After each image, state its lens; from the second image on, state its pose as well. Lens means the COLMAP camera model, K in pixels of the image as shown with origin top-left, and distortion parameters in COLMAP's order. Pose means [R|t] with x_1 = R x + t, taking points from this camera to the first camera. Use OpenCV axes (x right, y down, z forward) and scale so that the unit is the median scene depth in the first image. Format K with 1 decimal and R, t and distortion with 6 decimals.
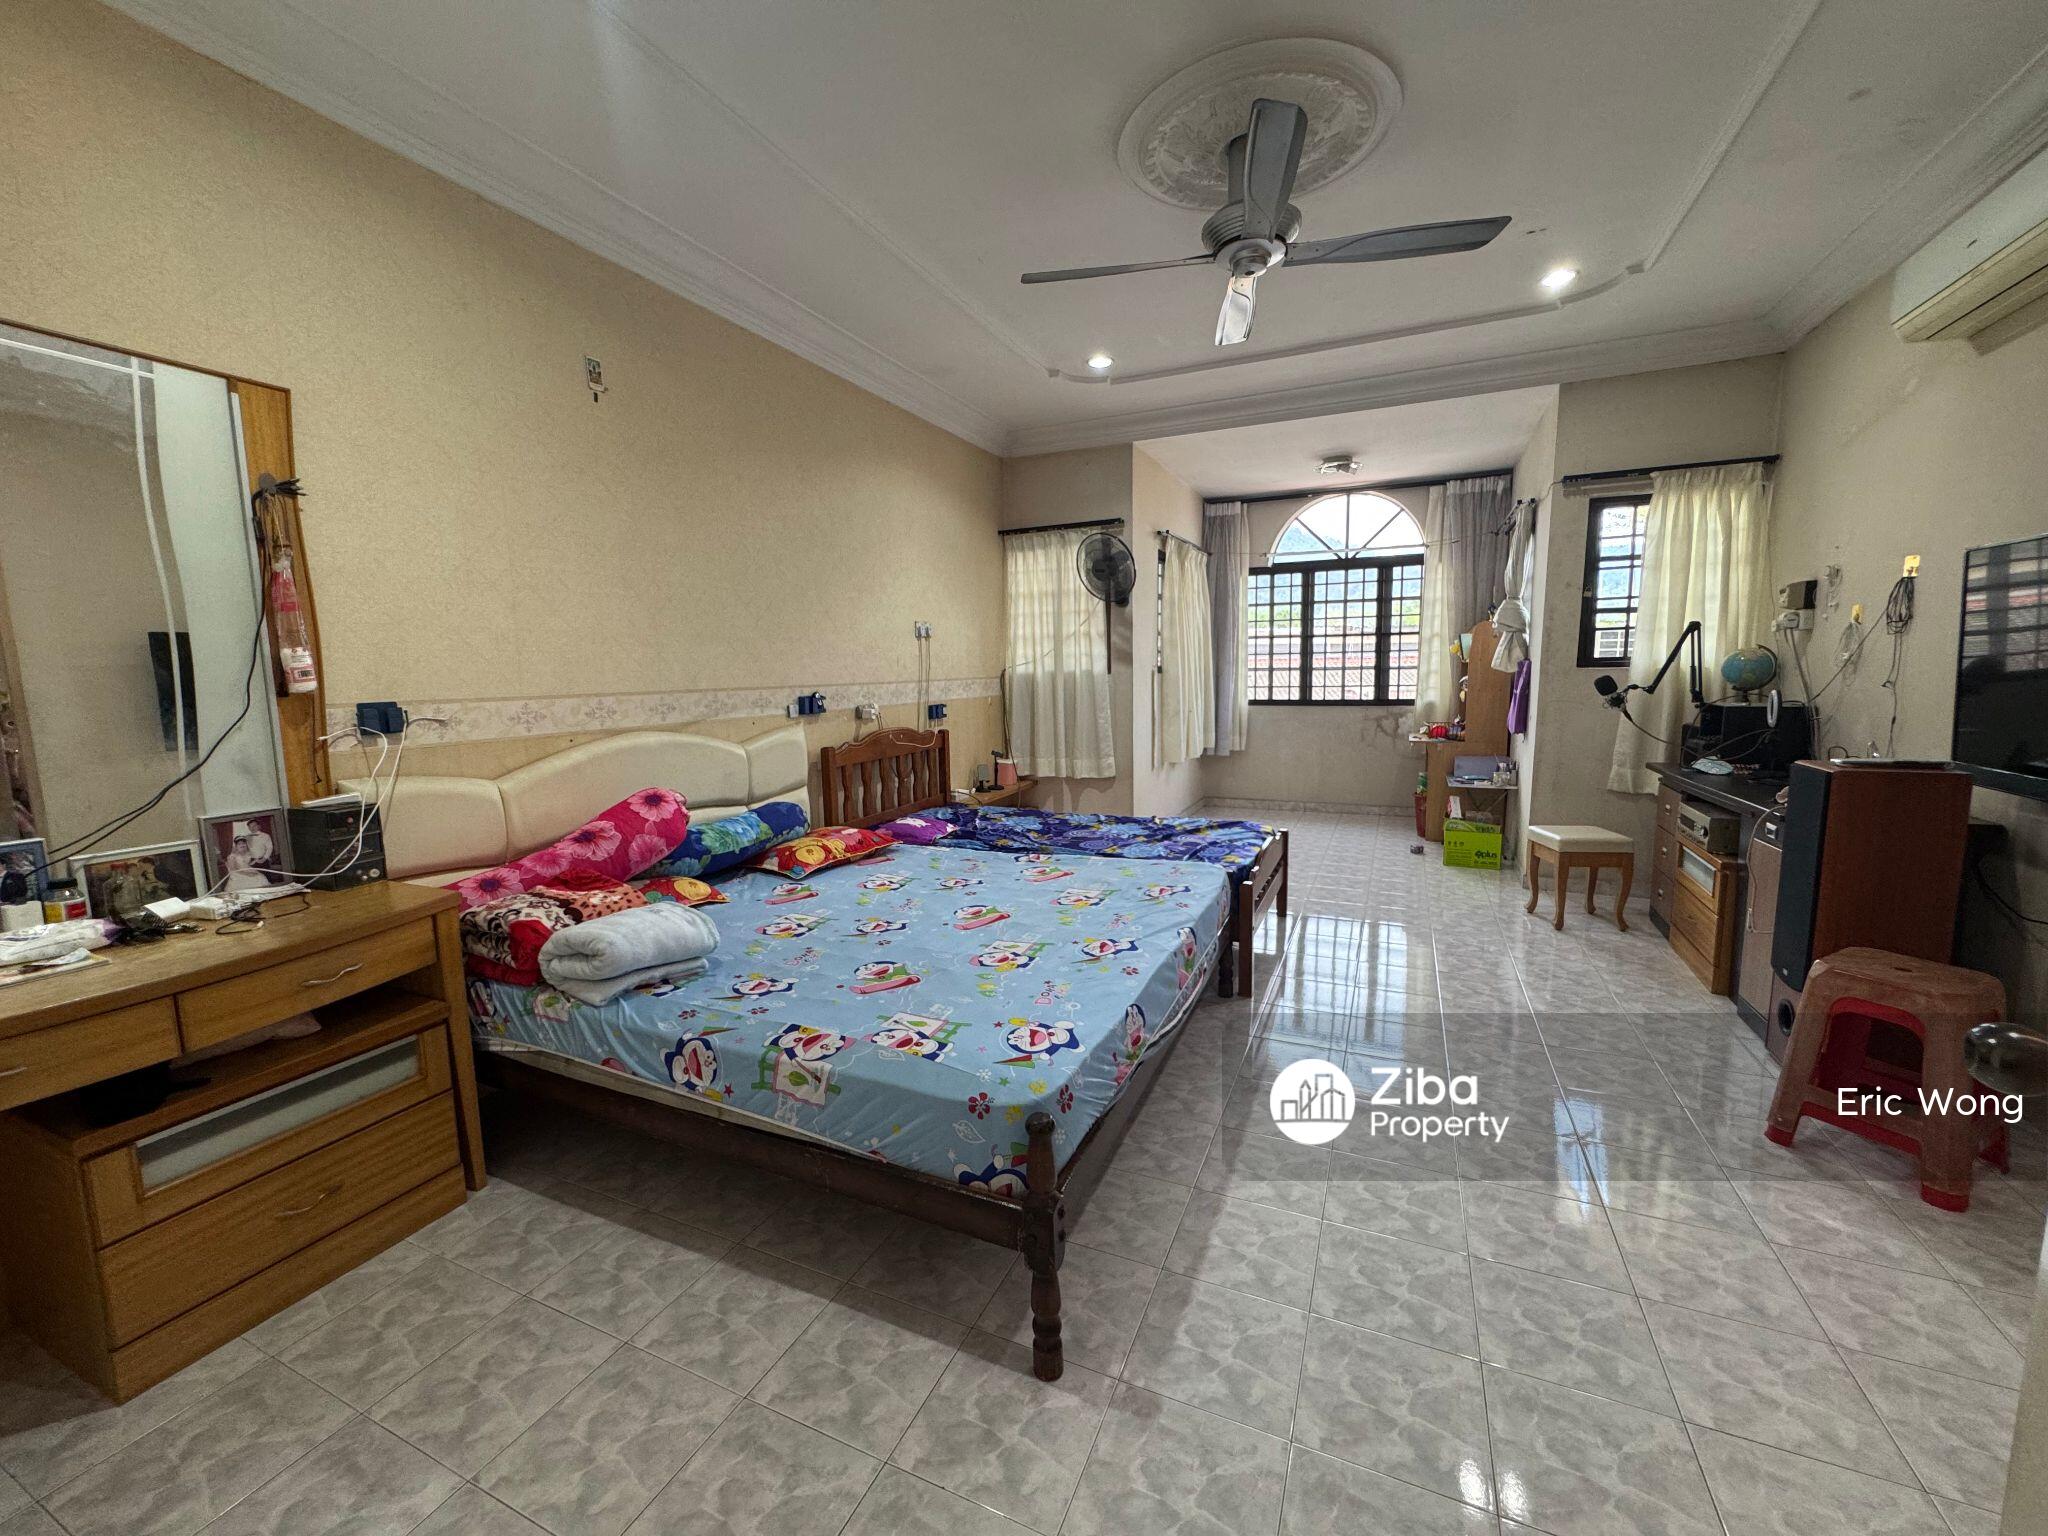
lens RADIAL K [[818.6, 0, 1029.0], [0, 818.6, 769.1], [0, 0, 1]] dist [-0.004325, 0.000057]
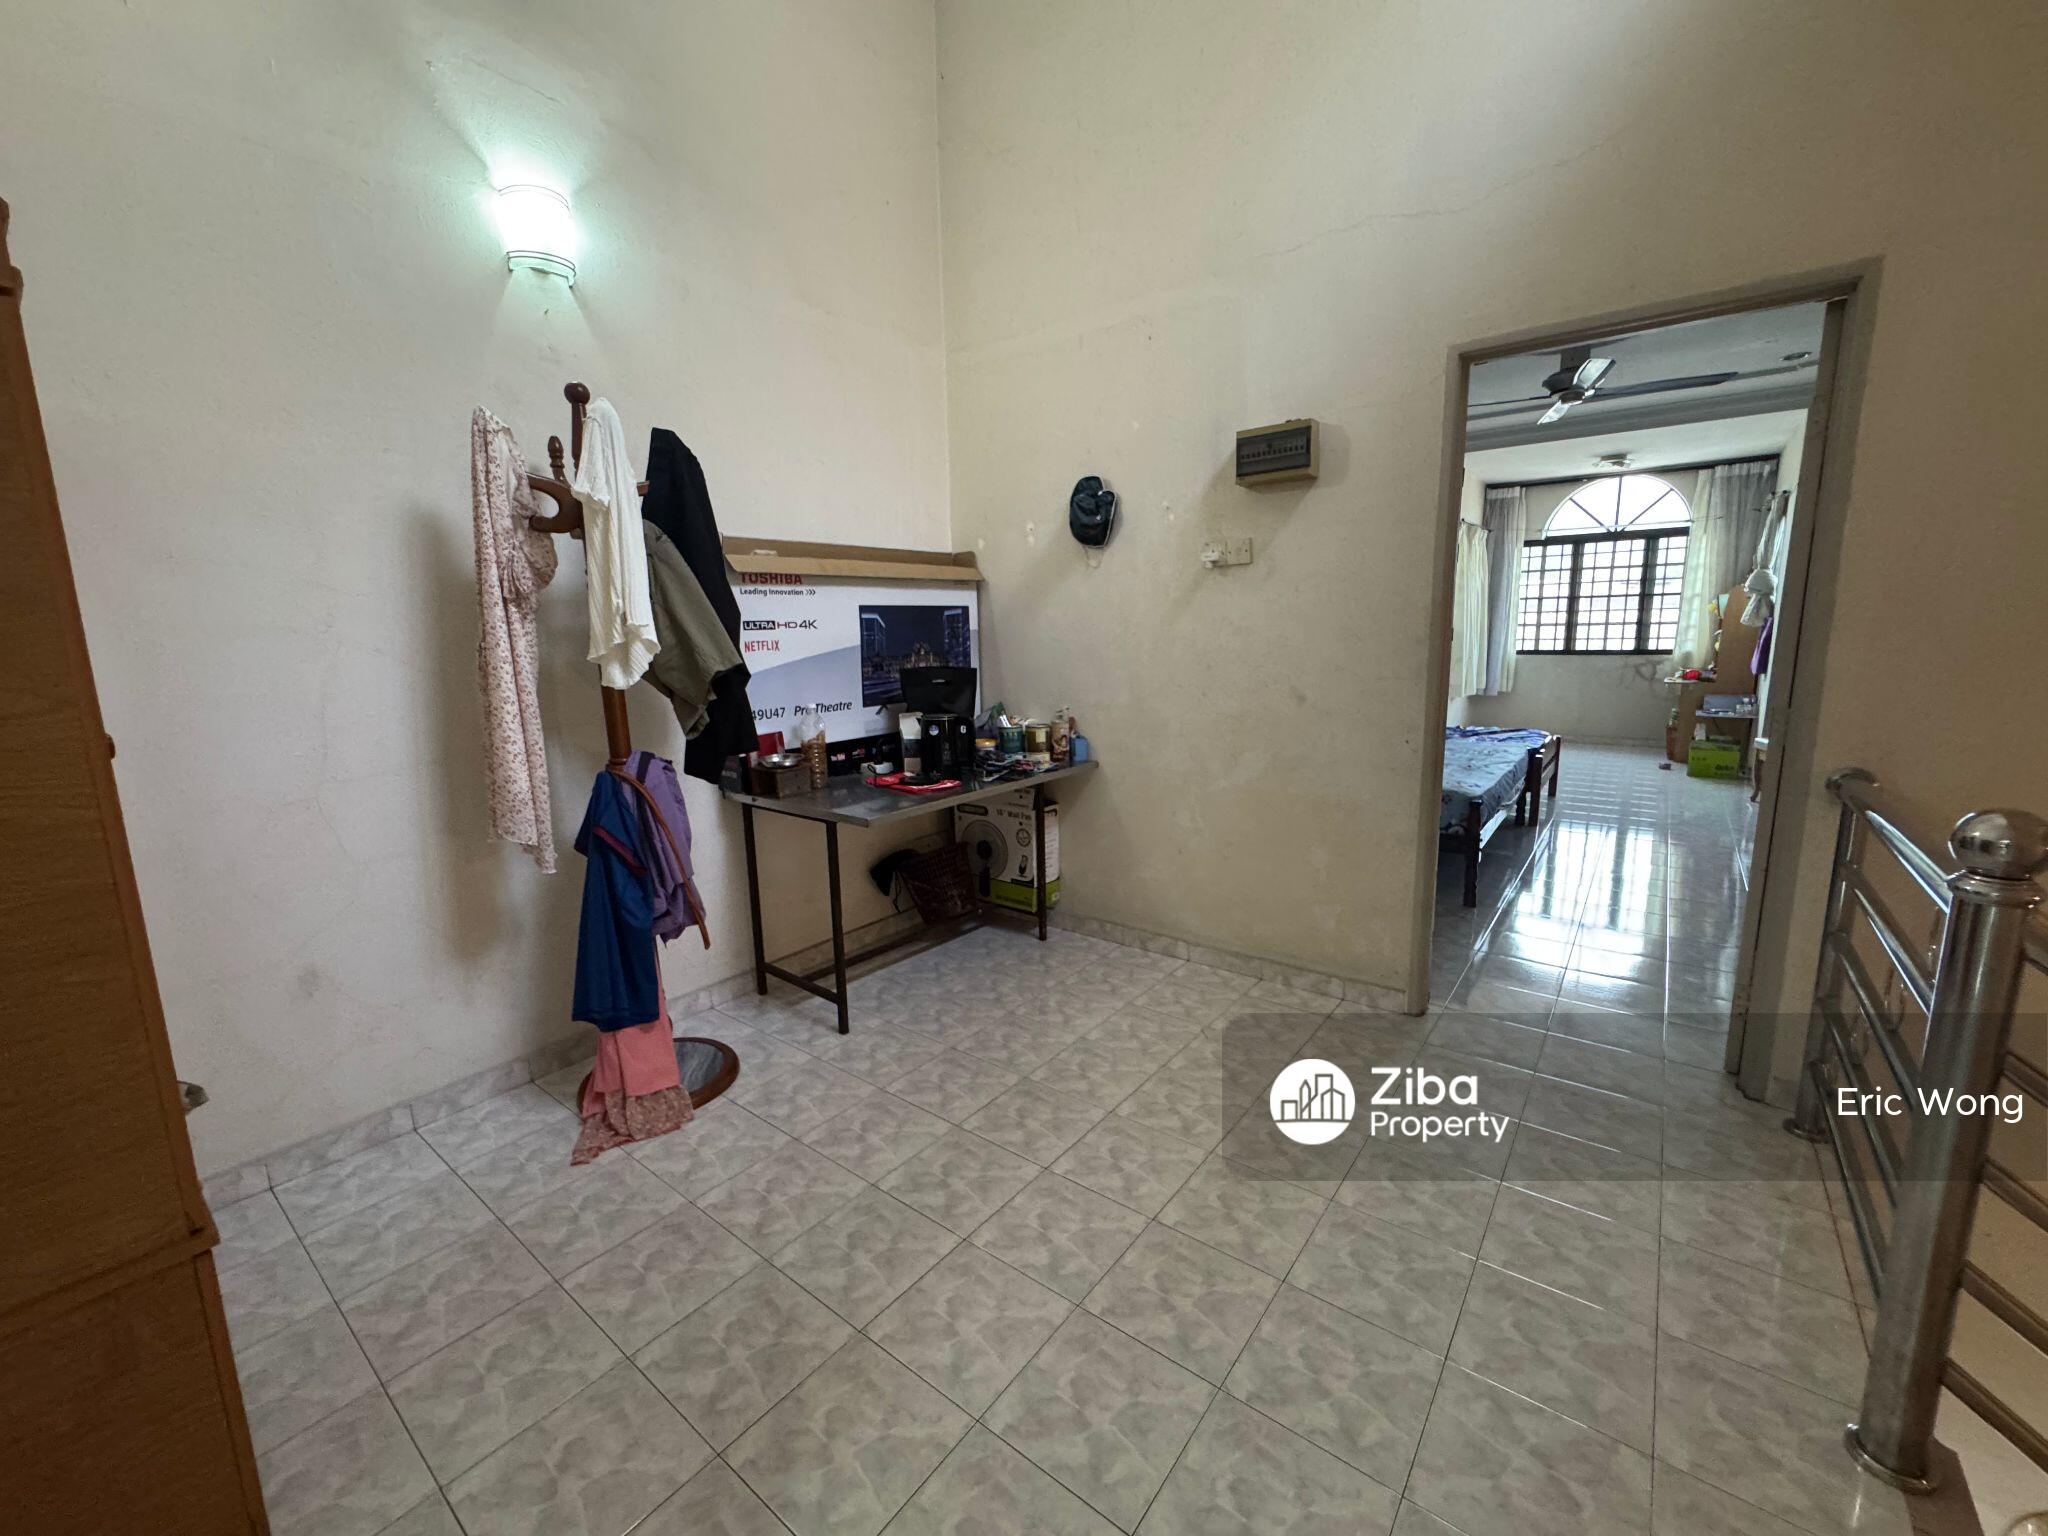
lens RADIAL K [[818.6, 0, 1016.7], [0, 818.6, 764.7], [0, 0, 1]] dist [-0.004325, 0.000057]
pose [[0.970114, 0.038468, -0.239581, -0.169619], [-0.026600, 0.998262, 0.052578, 0.046265], [0.241188, -0.044634, 0.969452, -0.402573]]
